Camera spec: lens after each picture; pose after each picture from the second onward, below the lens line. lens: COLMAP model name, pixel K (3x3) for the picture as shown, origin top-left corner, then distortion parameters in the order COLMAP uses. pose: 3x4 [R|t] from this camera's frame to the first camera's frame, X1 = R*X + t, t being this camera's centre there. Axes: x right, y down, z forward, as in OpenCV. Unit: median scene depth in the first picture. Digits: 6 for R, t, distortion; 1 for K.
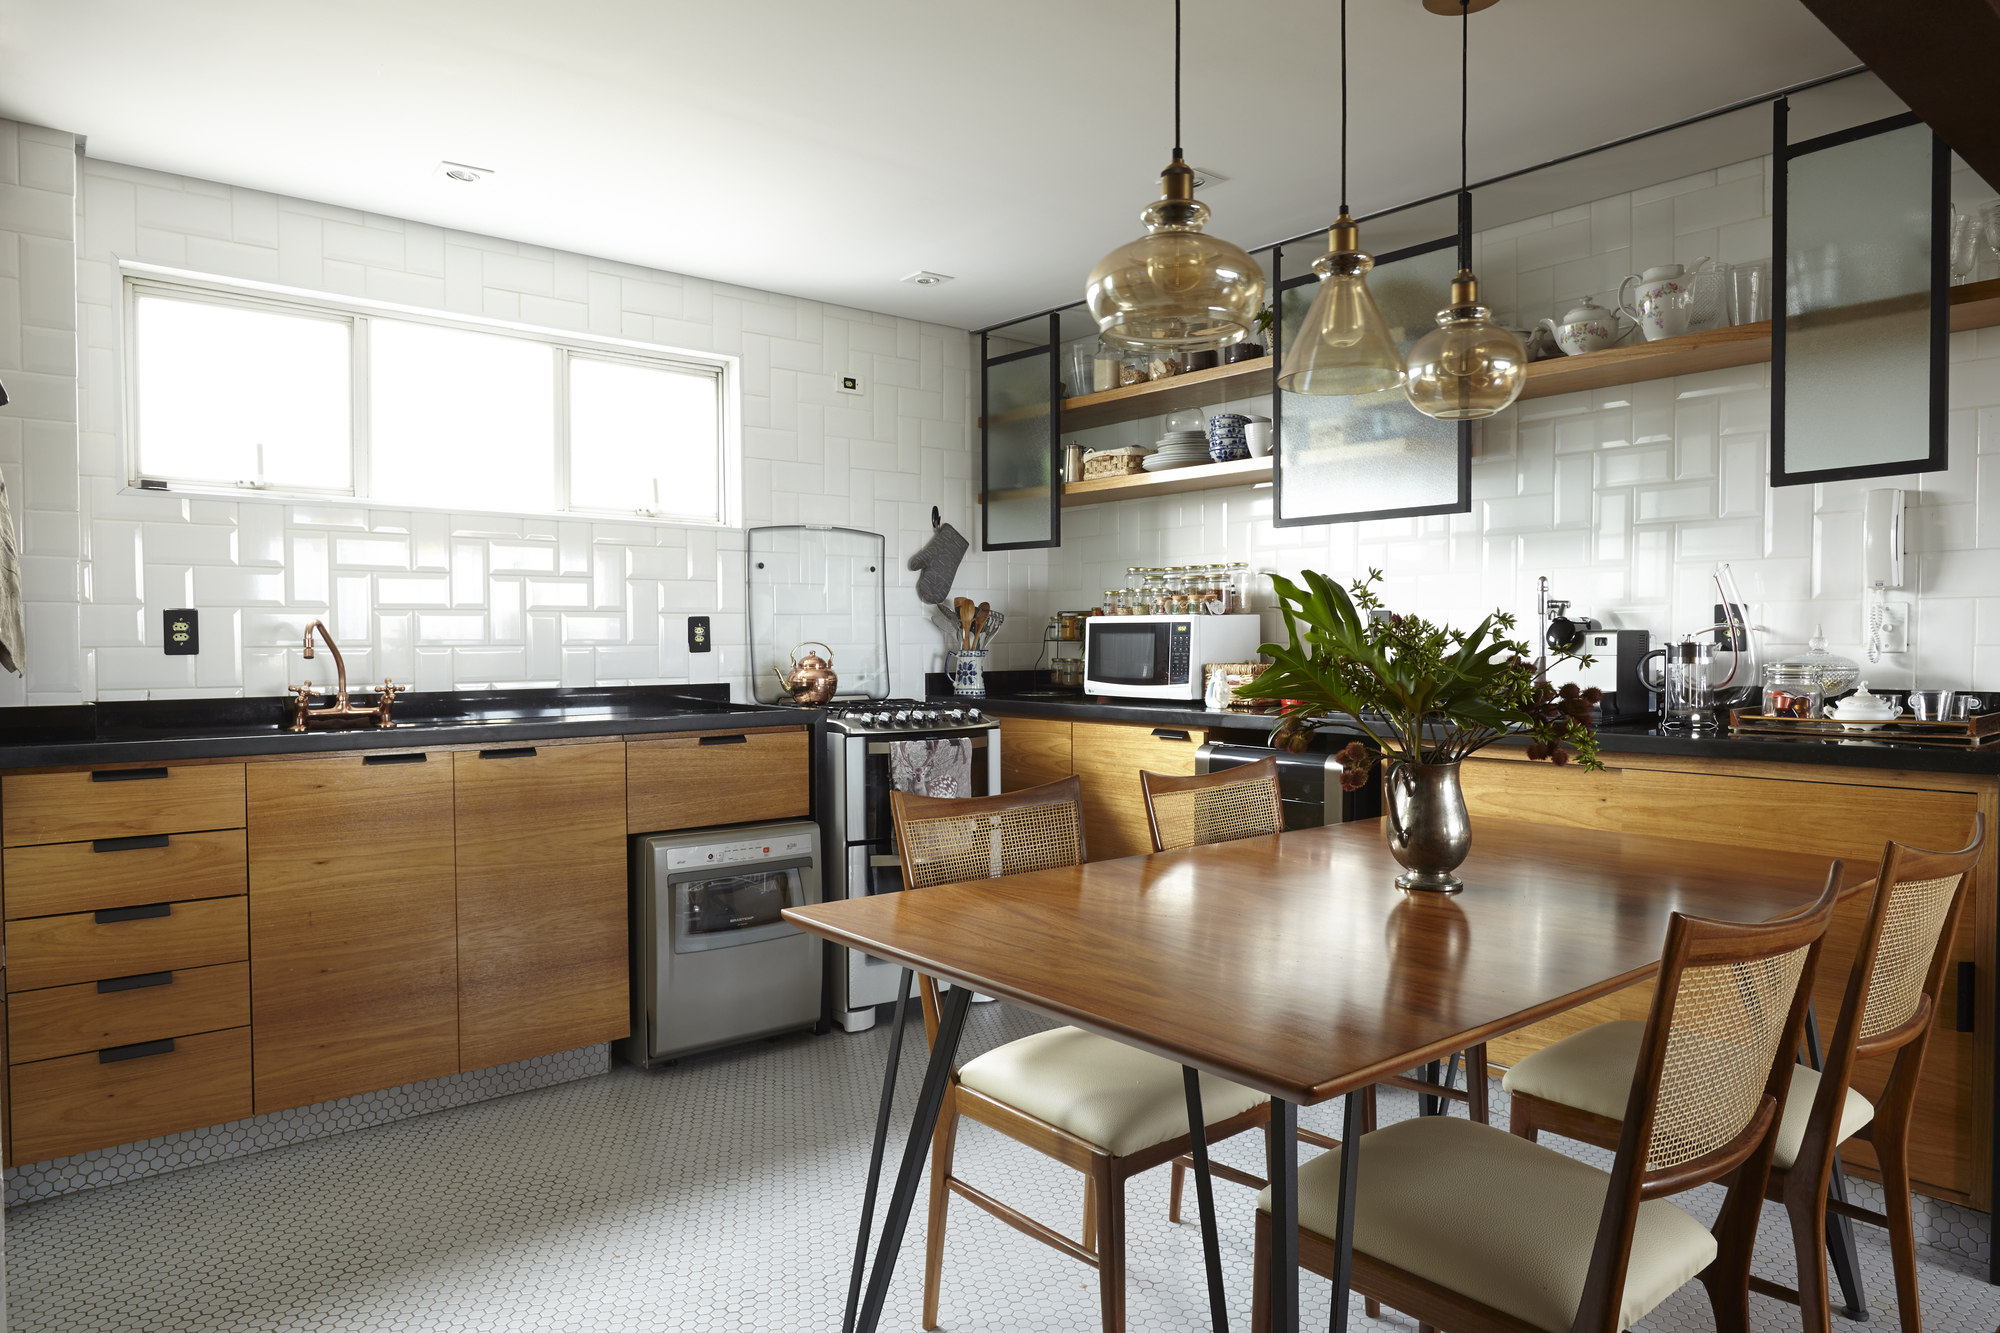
lens RADIAL K [[1241.3, 0, 1003.2], [0, 1241.3, 667.9], [0, 0, 1]] dist [0.004879, 0.001865]
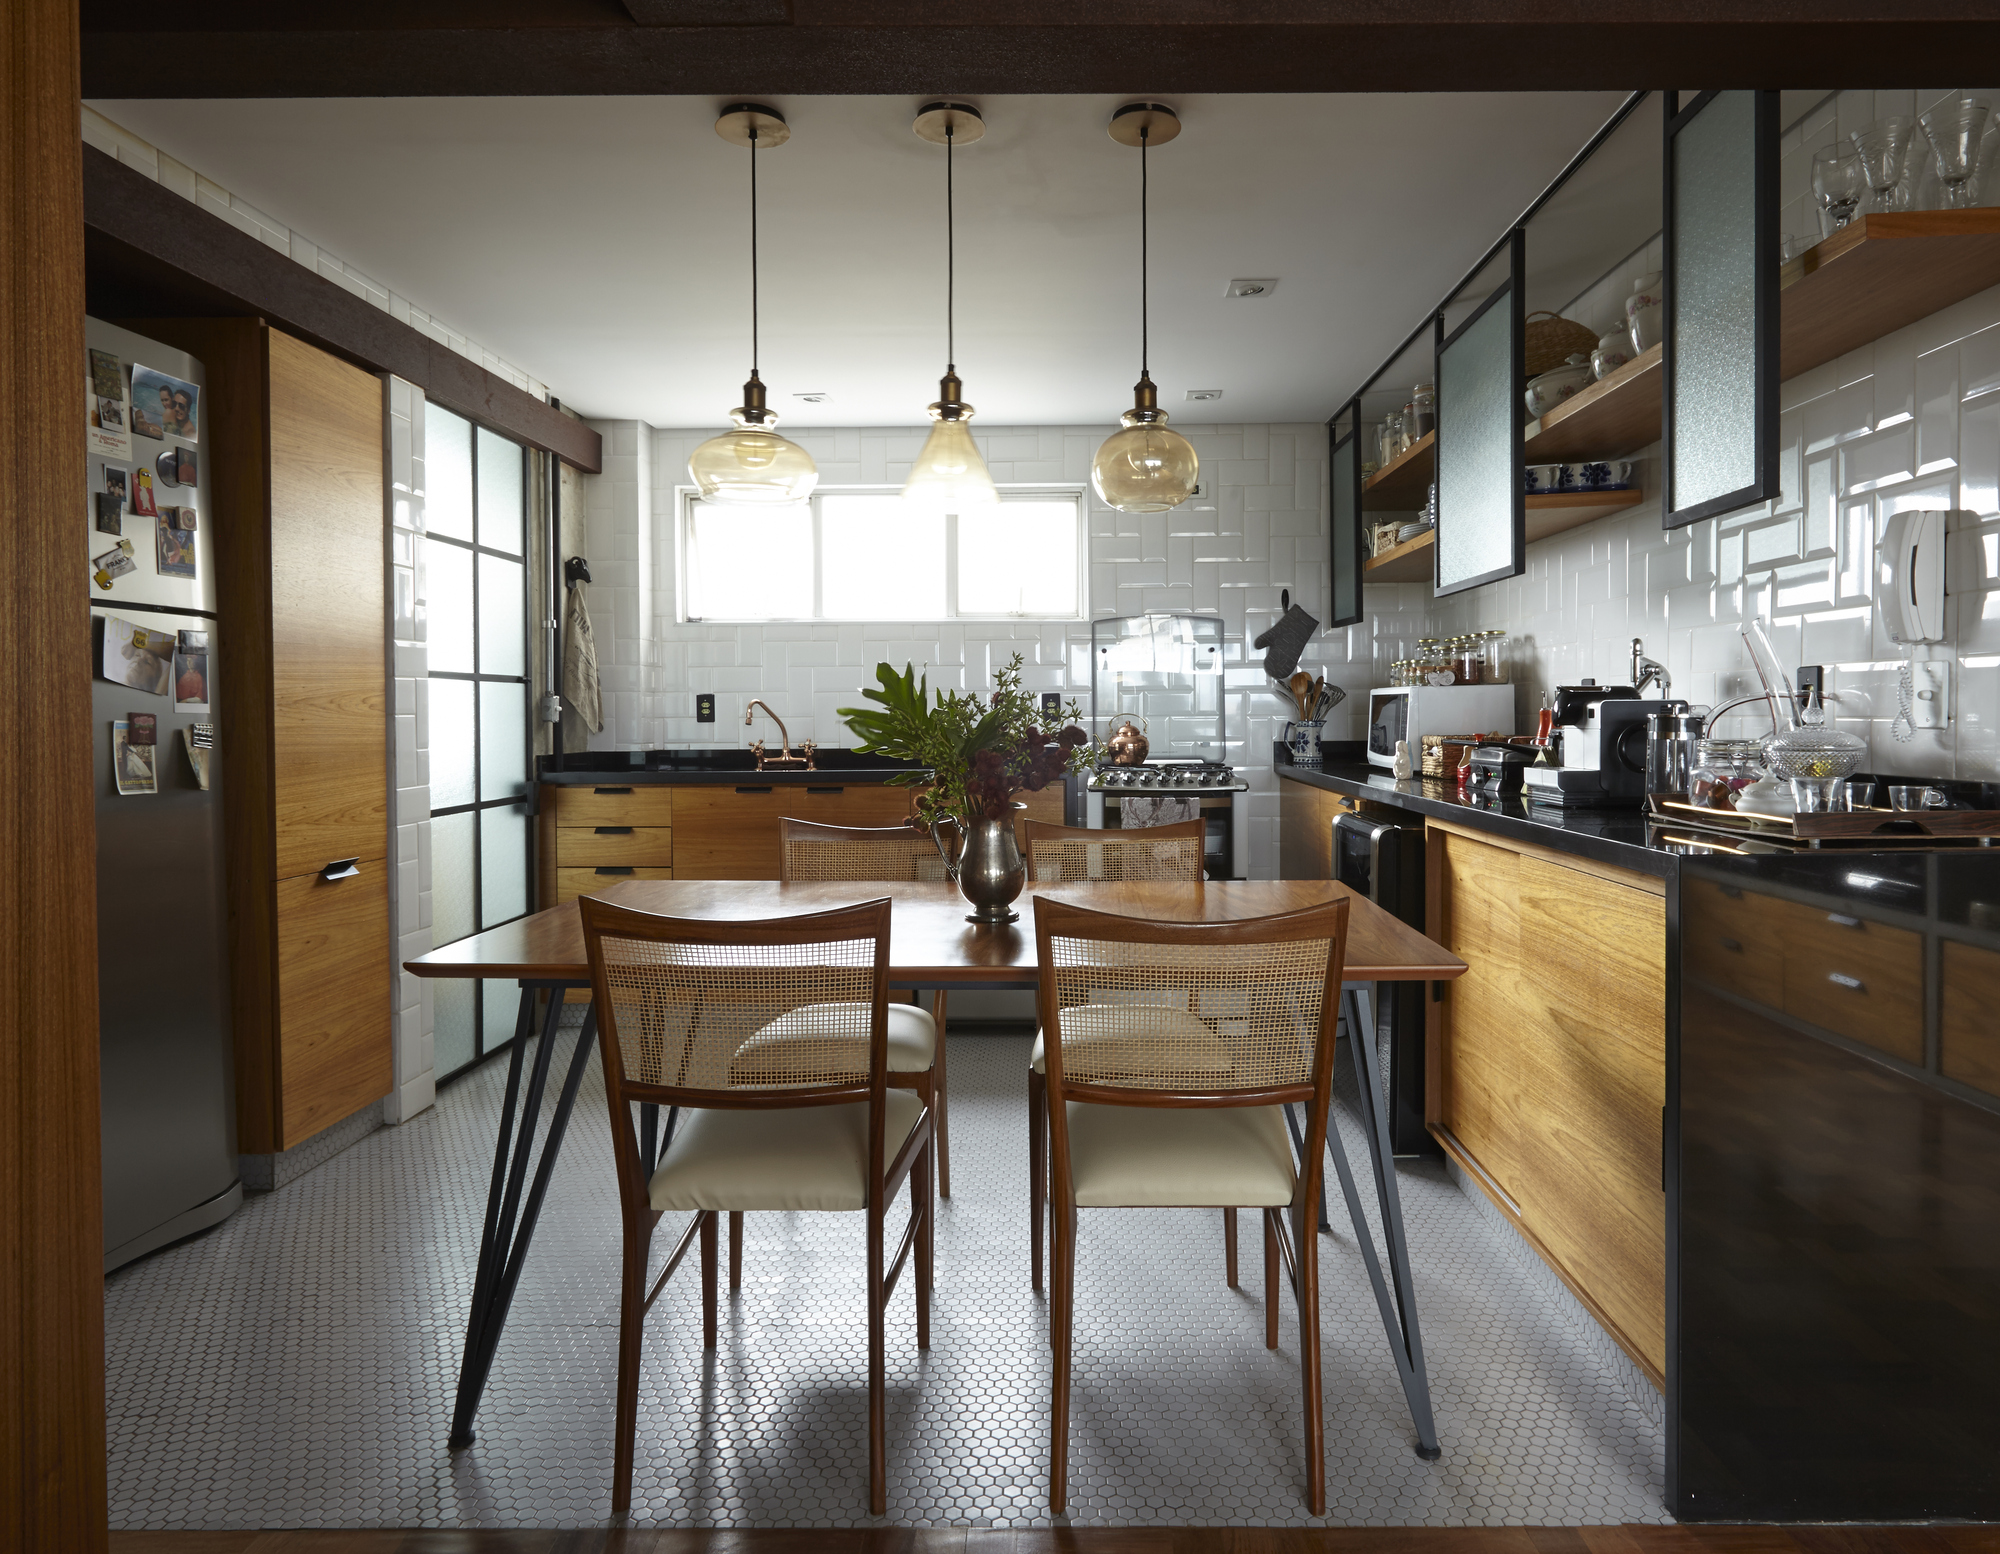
lens RADIAL K [[1184.7, 0, 1065.4], [0, 1184.7, 732.9], [0, 0, 1]] dist [0.000708, -0.002728]
pose [[0.770517, 0.009626, -0.637347, 0.535595], [-0.011111, 0.999937, 0.001669, -0.003383], [0.637323, 0.005795, 0.770575, 0.081586]]
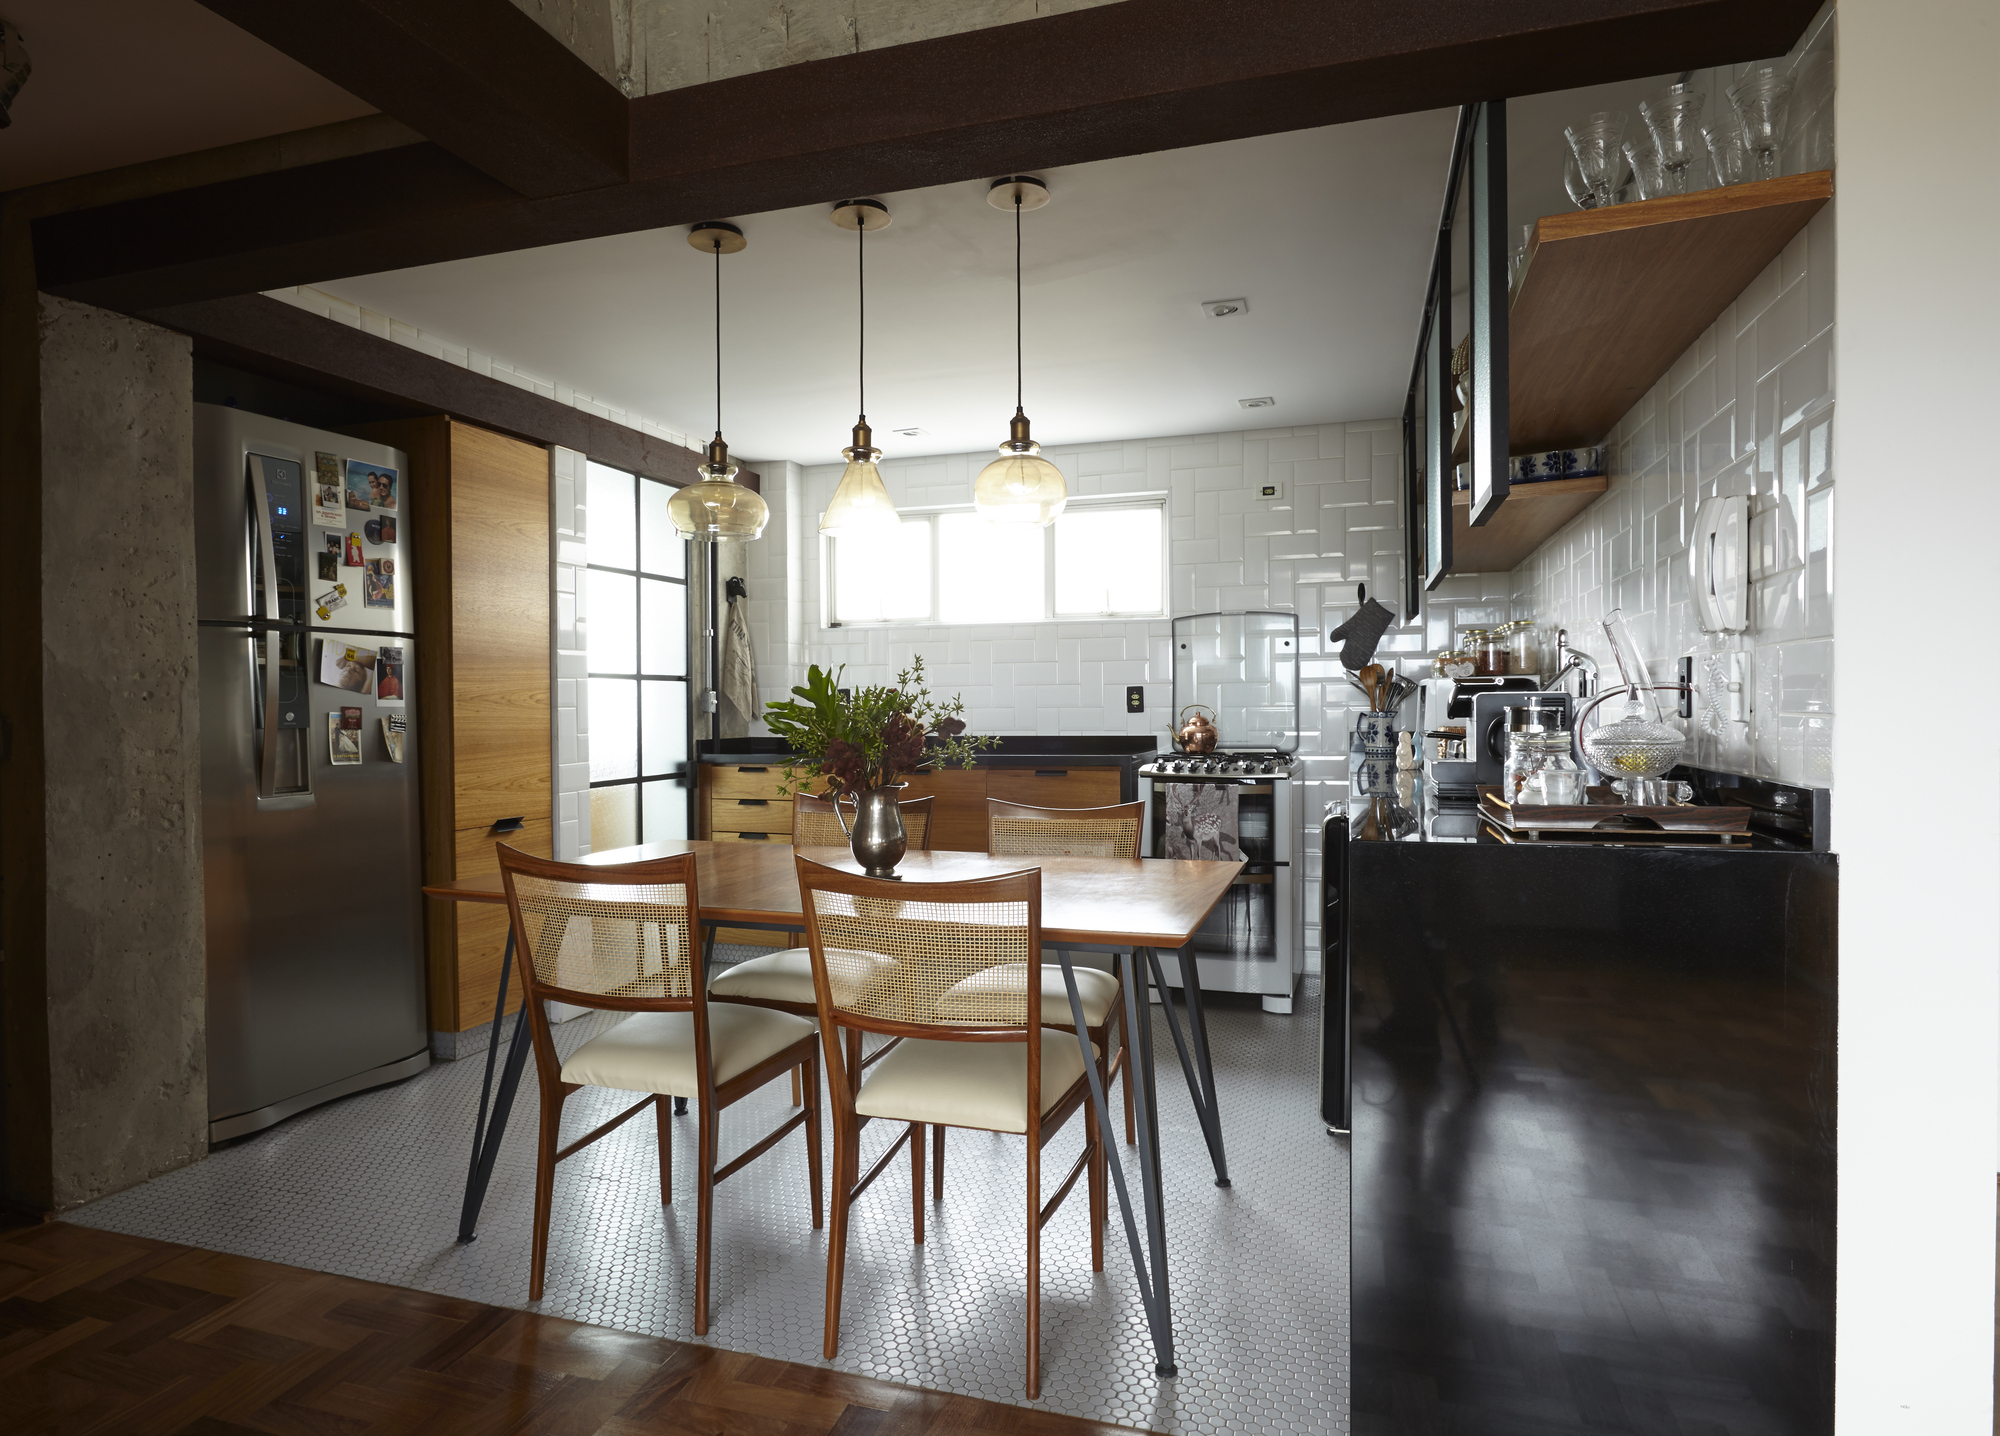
lens RADIAL K [[1126.3, 0, 1000.0], [0, 1126.3, 718.0], [0, 0, 1]] dist [-0.014506, 0.000528]
pose [[0.545110, 0.008738, -0.838319, 0.715711], [-0.012835, 0.999915, 0.002076, -0.007010], [0.838266, 0.009628, 0.545176, 0.199848]]
